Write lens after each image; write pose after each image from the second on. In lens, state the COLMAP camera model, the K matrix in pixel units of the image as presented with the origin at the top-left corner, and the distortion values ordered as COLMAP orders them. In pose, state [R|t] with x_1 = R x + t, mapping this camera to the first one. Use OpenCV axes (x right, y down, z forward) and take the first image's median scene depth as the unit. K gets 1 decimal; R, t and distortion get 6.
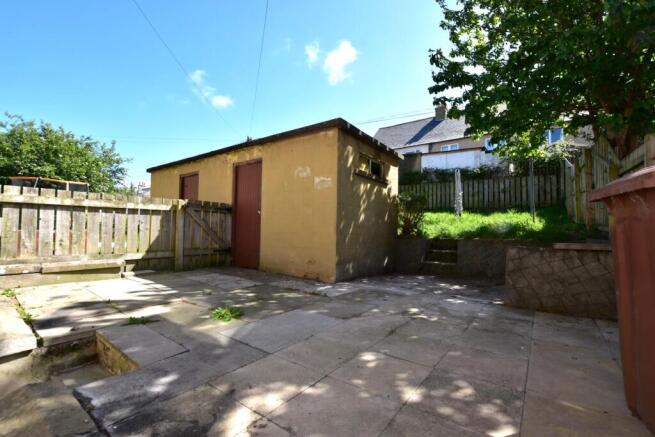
lens RADIAL K [[291.3, 0, 327.5], [0, 291.3, 218.5], [0, 0, 1]] dist [-0.024962, 0.000193]
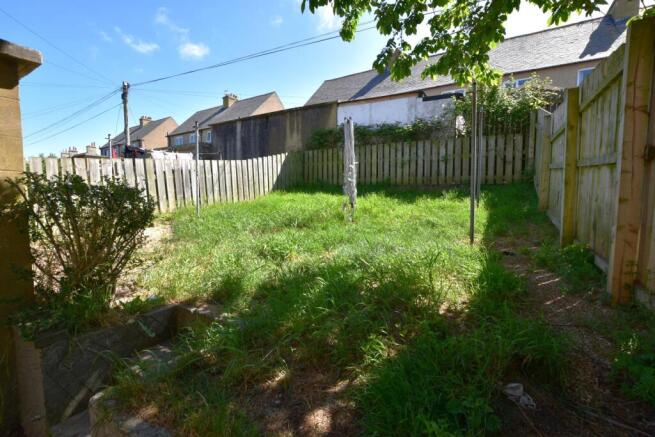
lens RADIAL K [[291.3, 0, 327.5], [0, 291.3, 218.5], [0, 0, 1]] dist [-0.024962, 0.000193]
pose [[0.995951, -0.017798, 0.088120, 0.308395], [0.007582, 0.993344, 0.114932, -0.042310], [-0.089579, -0.113798, 0.989457, 0.387947]]
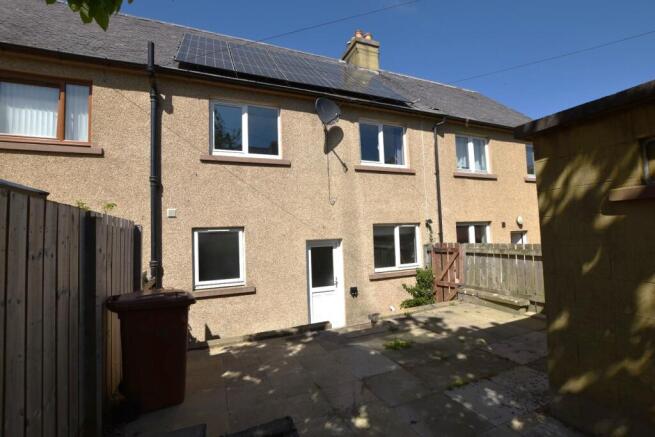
lens RADIAL K [[291.3, 0, 327.5], [0, 291.3, 218.5], [0, 0, 1]] dist [-0.024962, 0.000193]
pose [[-0.506317, -0.042523, -0.861299, 0.606282], [0.052756, 0.995385, -0.080156, -0.116840], [0.860732, -0.086023, -0.501737, 0.779483]]
